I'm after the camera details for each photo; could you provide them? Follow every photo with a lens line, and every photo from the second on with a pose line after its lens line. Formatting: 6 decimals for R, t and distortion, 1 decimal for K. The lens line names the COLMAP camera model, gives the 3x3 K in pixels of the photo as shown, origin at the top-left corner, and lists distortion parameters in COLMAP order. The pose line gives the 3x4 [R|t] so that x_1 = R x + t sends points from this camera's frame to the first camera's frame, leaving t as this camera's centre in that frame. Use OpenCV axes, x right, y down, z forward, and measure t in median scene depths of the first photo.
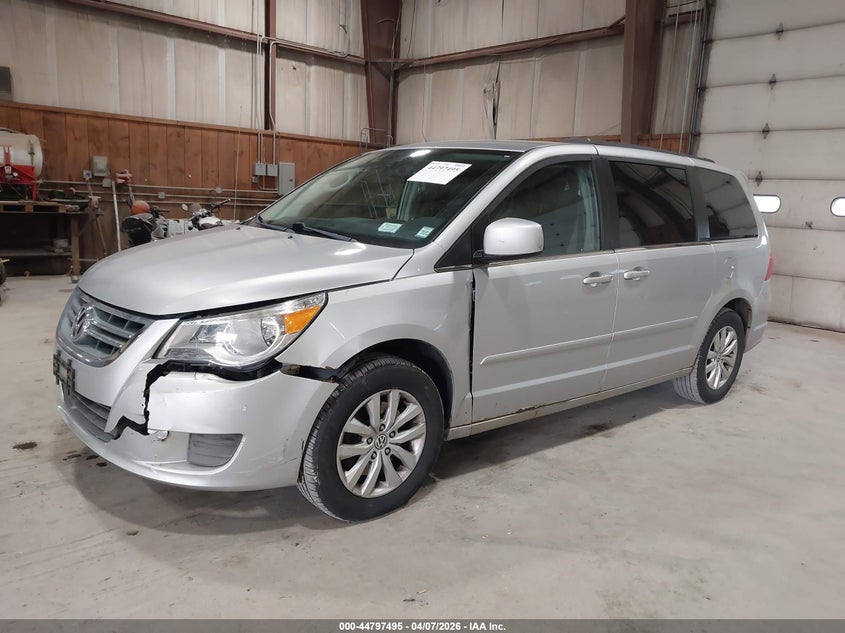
lens RADIAL K [[681.6, 0, 422.5], [0, 681.6, 316.5], [0, 0, 1]] dist [0.025066, 0.001244]
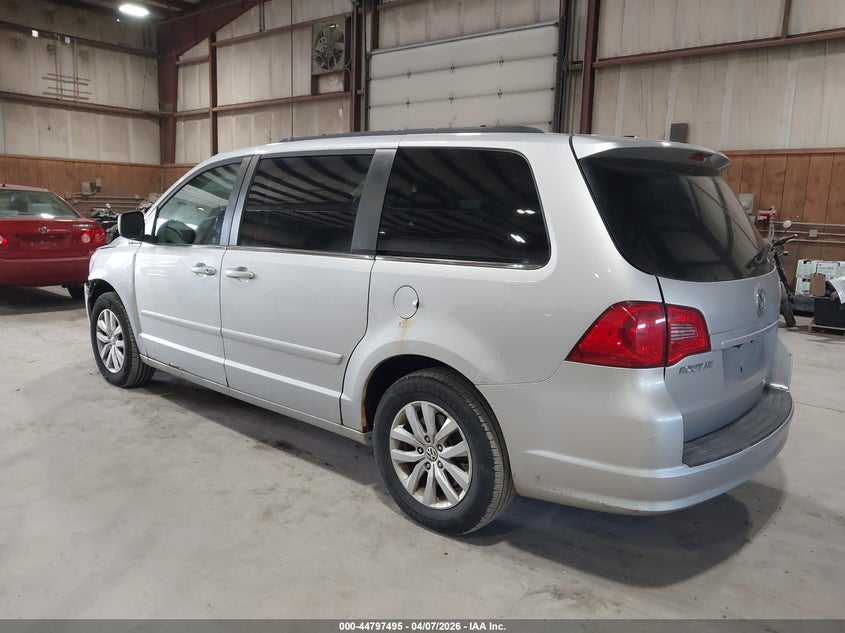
lens RADIAL K [[691.9, 0, 403.2], [0, 691.9, 315.3], [0, 0, 1]] dist [-0.010200, -0.003963]
pose [[0.091761, 0.109732, -0.989717, 0.938872], [-0.201695, 0.975356, 0.089439, -0.096157], [0.975141, 0.191414, 0.111632, 0.829954]]
